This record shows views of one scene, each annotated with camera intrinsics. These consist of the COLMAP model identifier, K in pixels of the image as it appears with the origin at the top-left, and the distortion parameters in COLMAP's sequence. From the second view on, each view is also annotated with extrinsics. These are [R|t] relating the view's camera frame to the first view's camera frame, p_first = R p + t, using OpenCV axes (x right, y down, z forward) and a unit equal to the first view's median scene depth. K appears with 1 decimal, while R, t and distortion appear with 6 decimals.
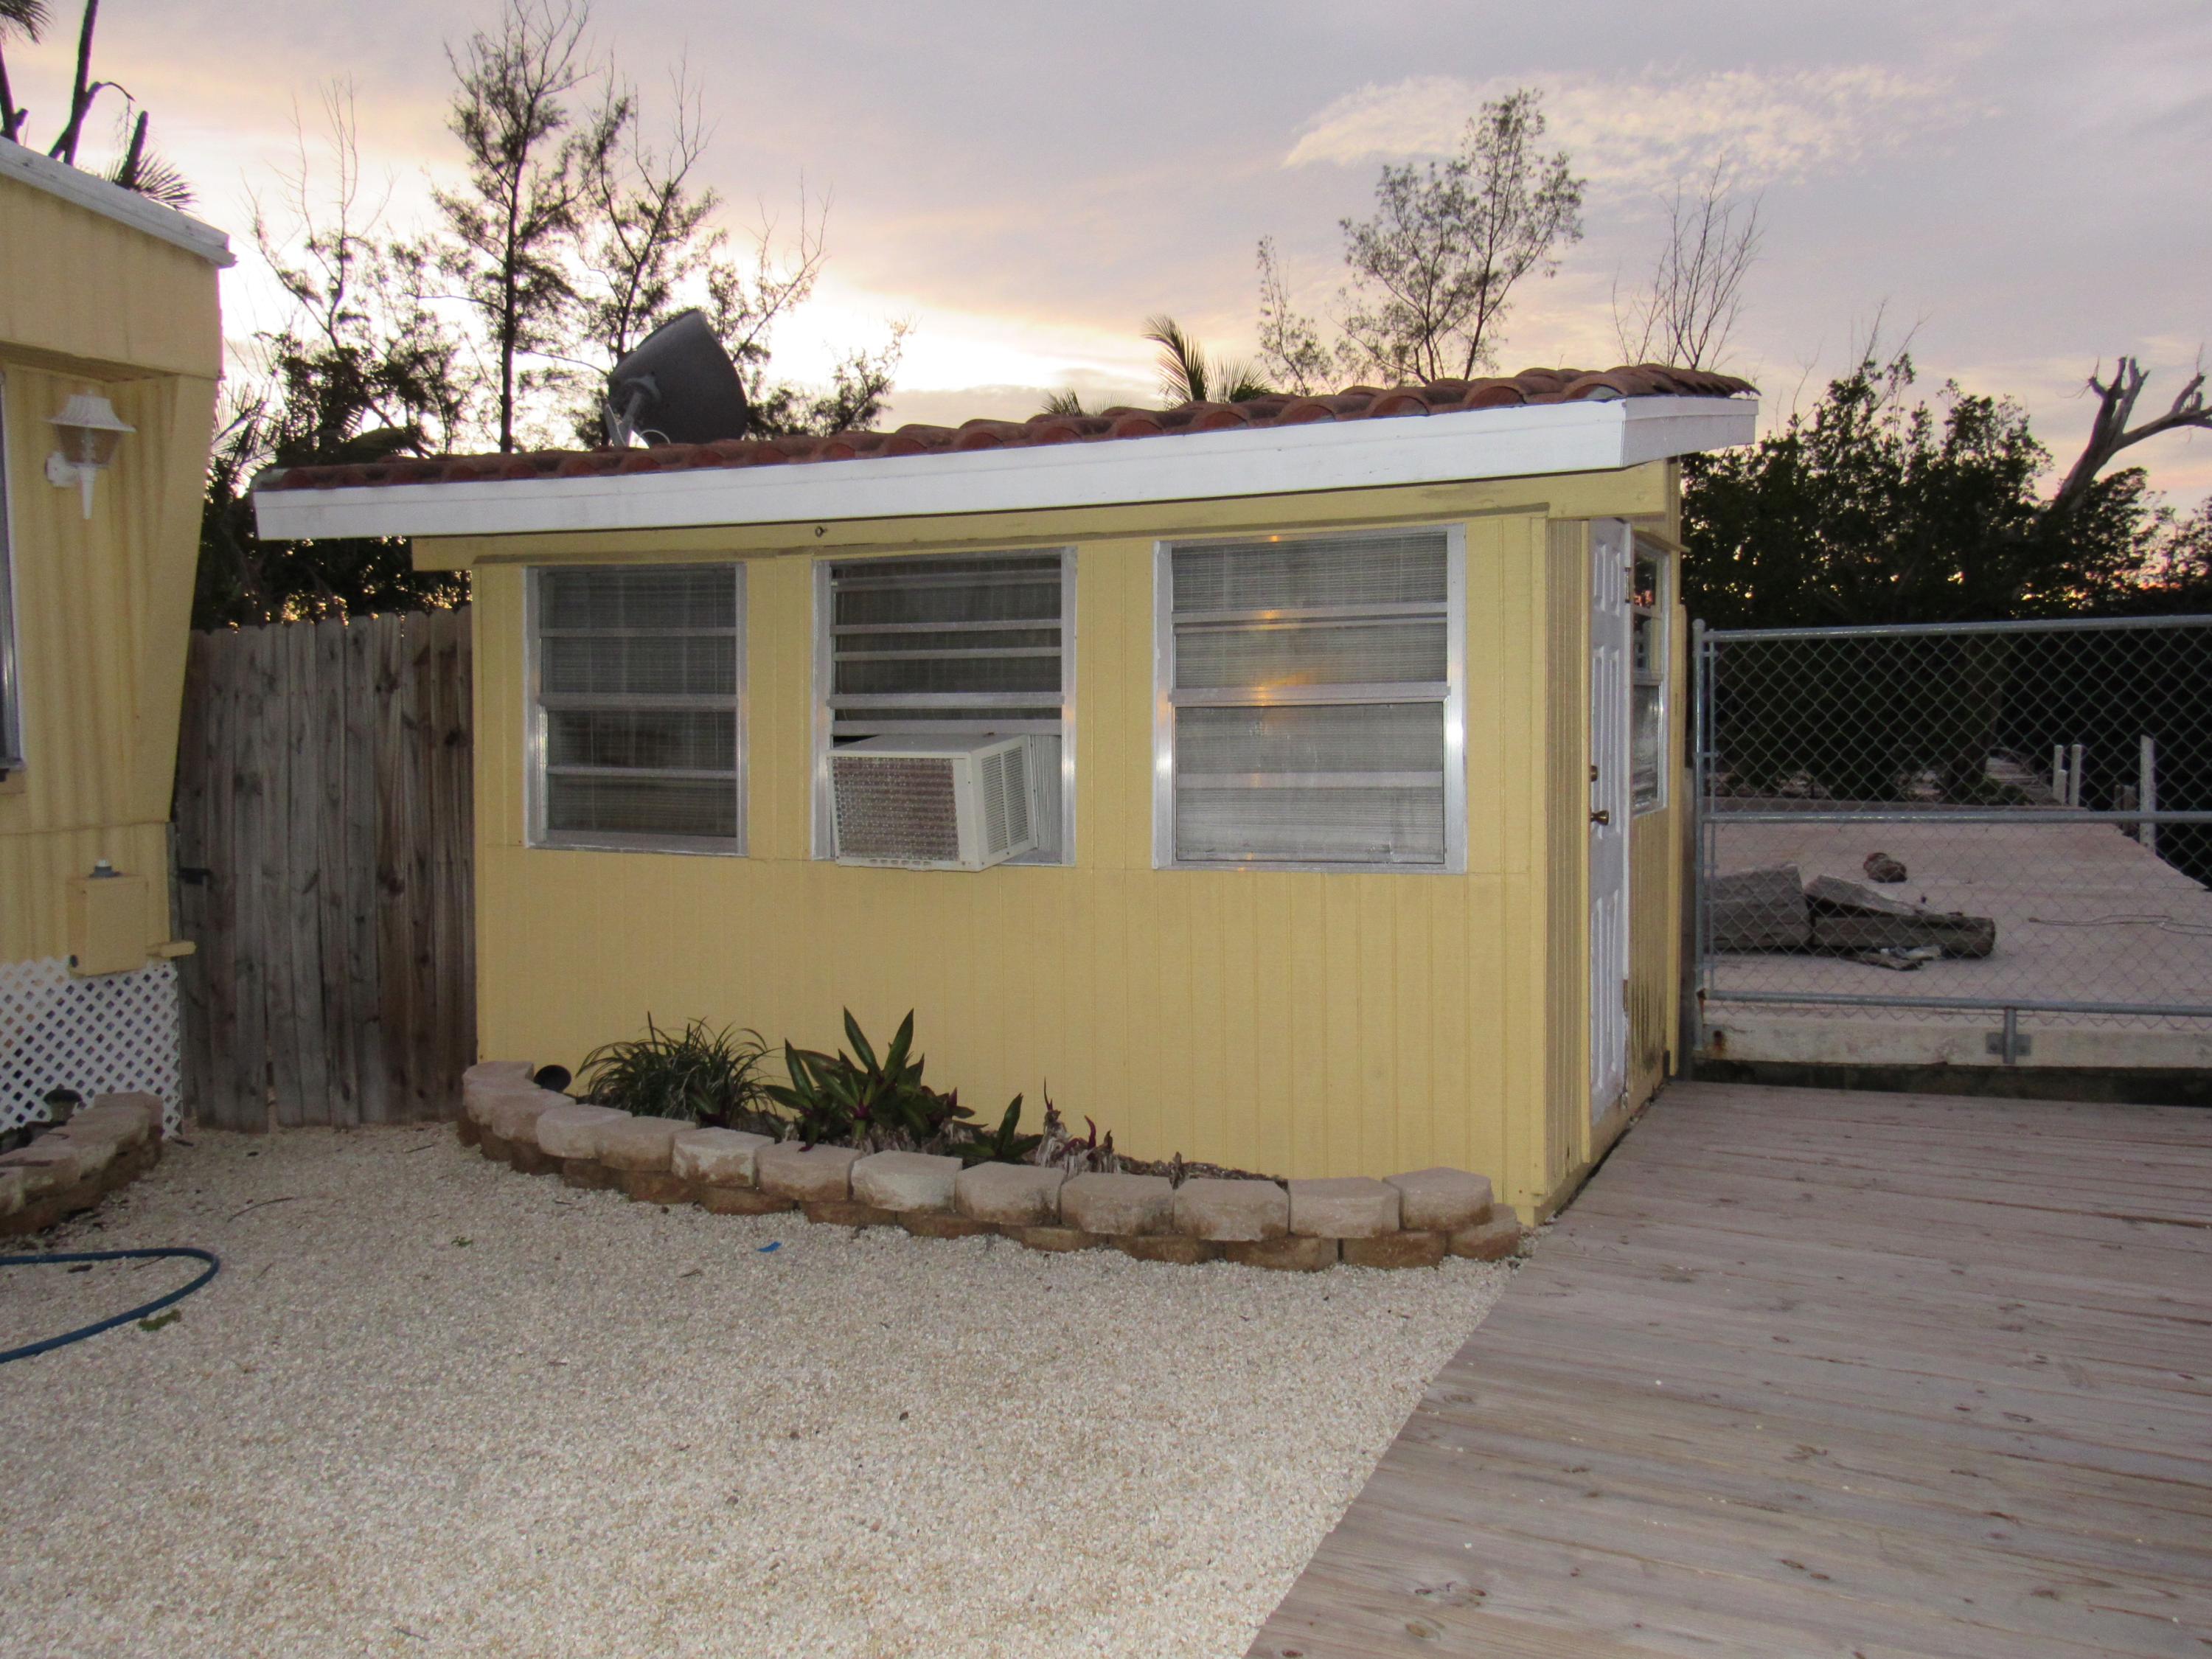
lens RADIAL K [[1862.0, 0, 1106.0], [0, 1862.0, 829.5], [0, 0, 1]] dist [-0.028186, 0.003016]
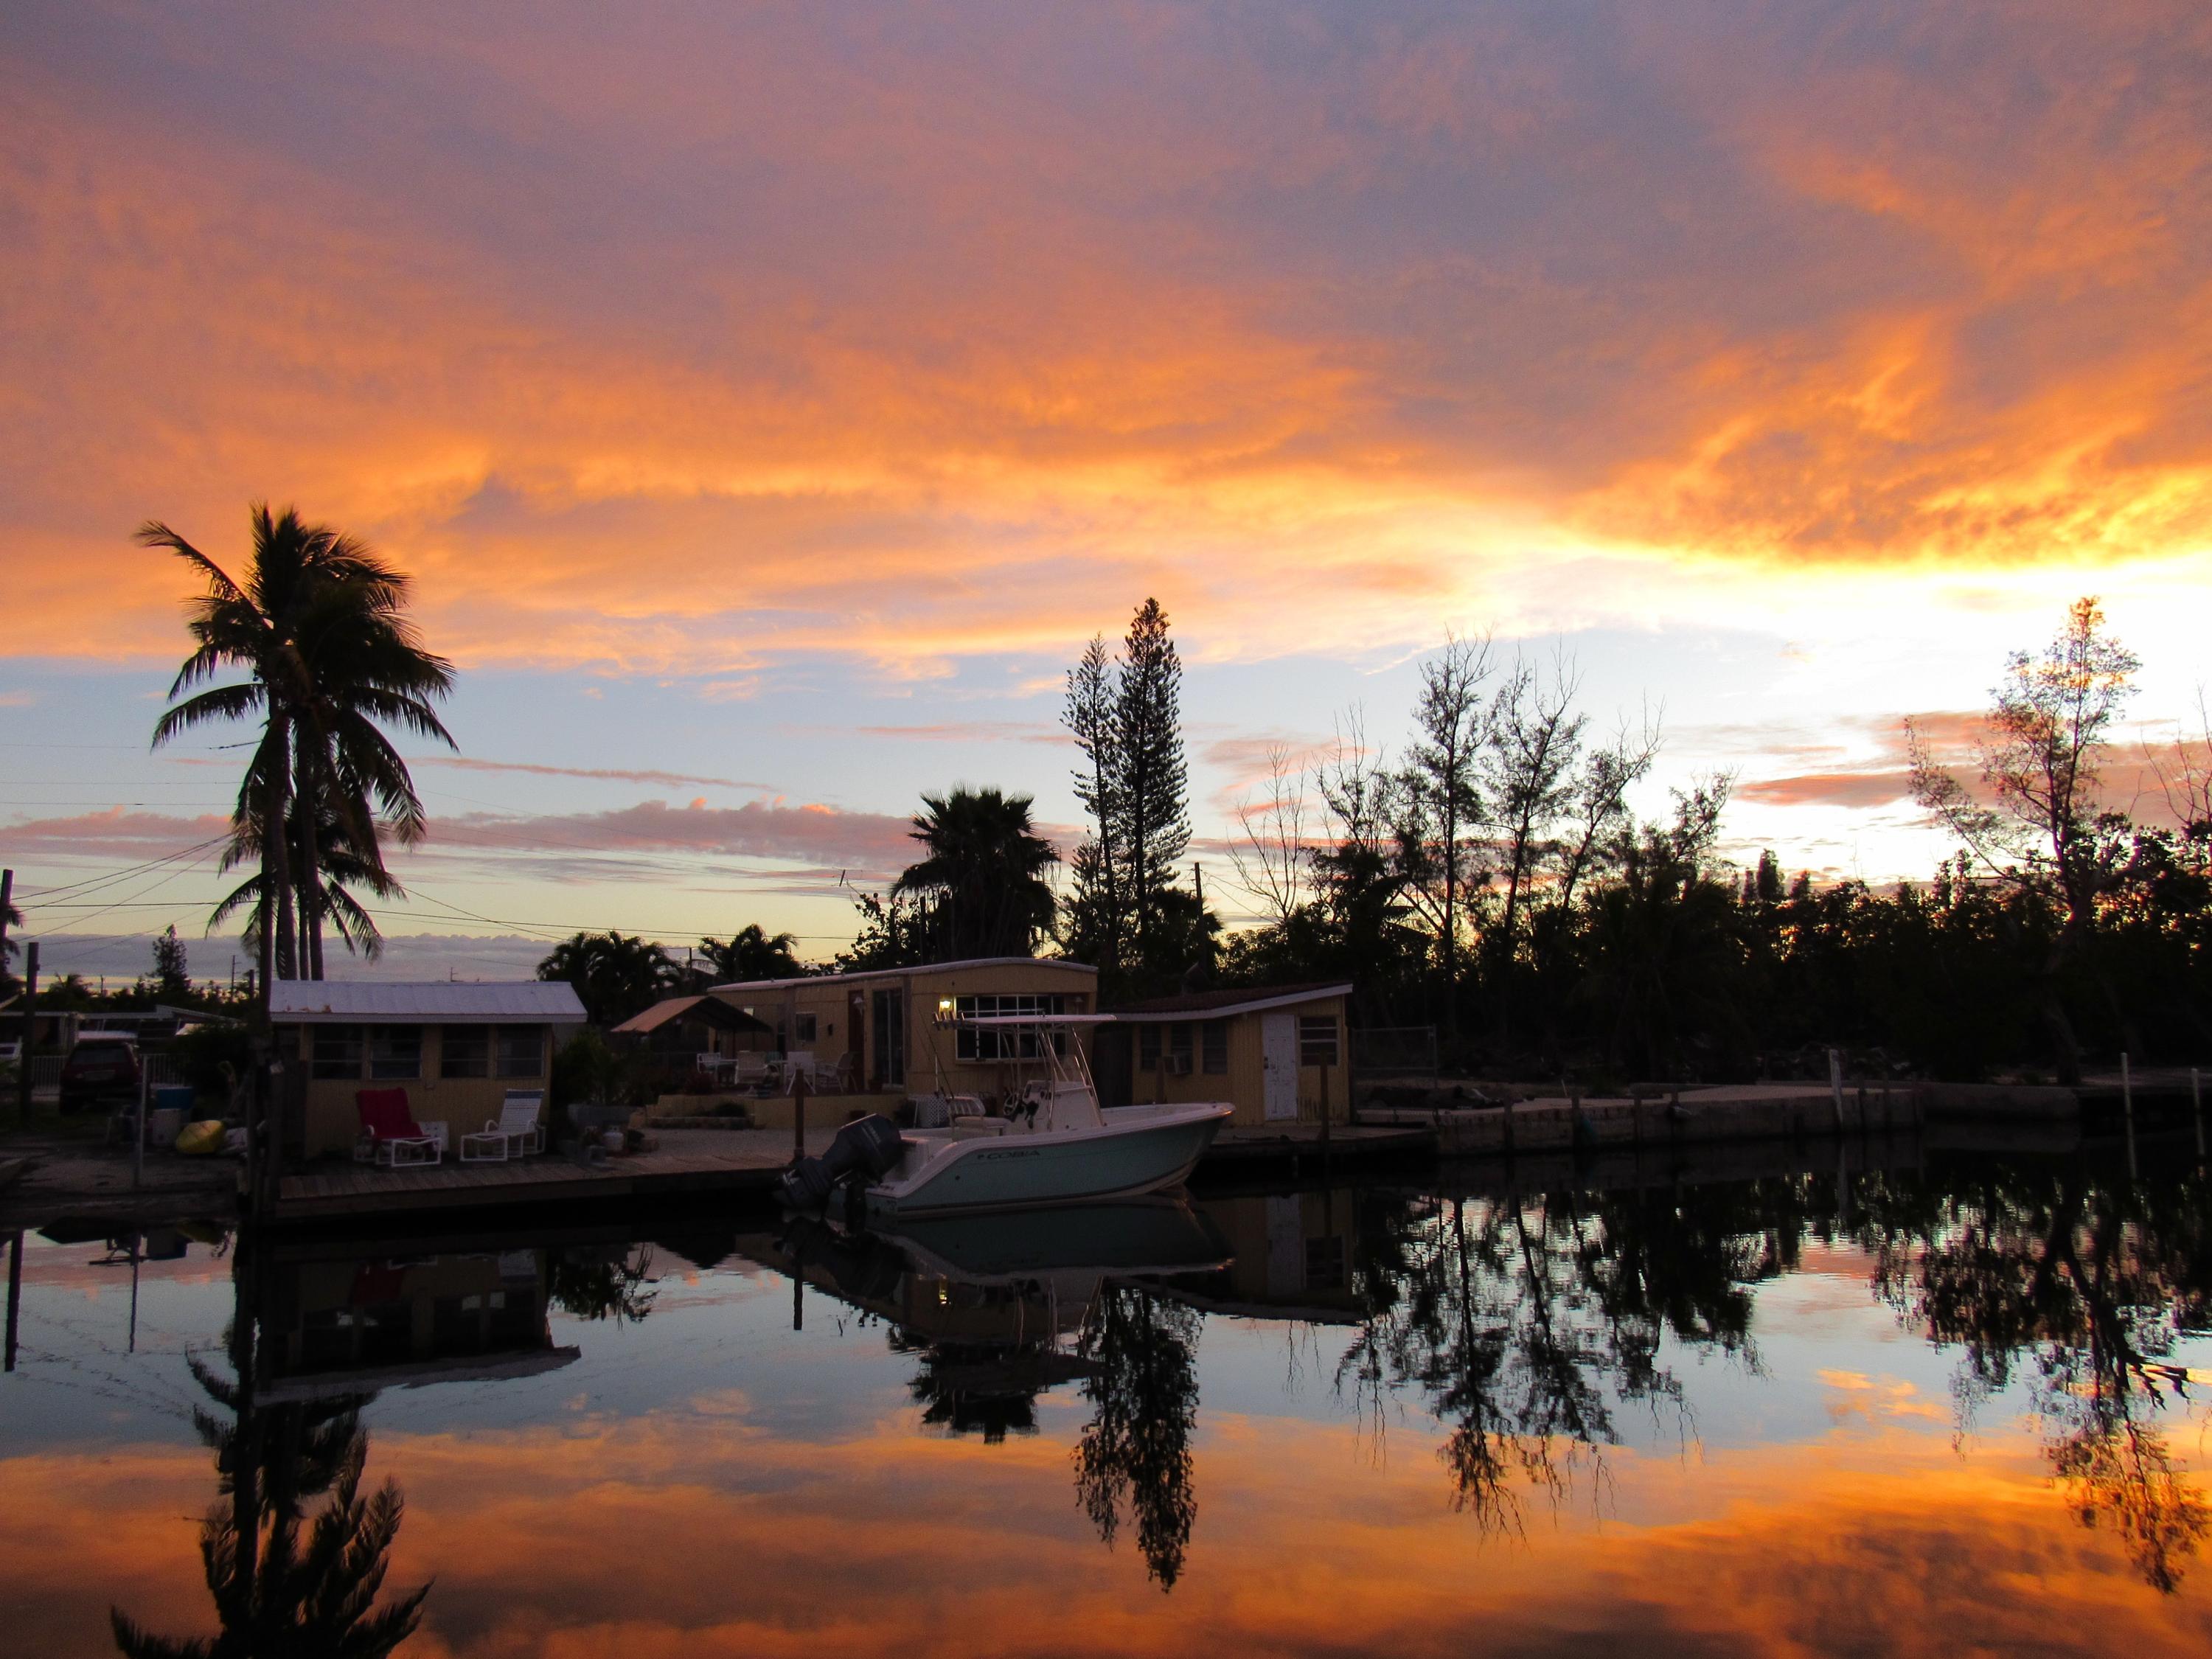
lens RADIAL K [[1635.4, 0, 1106.0], [0, 1635.4, 829.5], [0, 0, 1]] dist [0.003131, 0.000248]
pose [[0.787919, -0.081633, -0.610344, 0.373867], [-0.028947, 0.985168, -0.169135, 0.017212], [0.615098, 0.150932, 0.773870, -0.417256]]
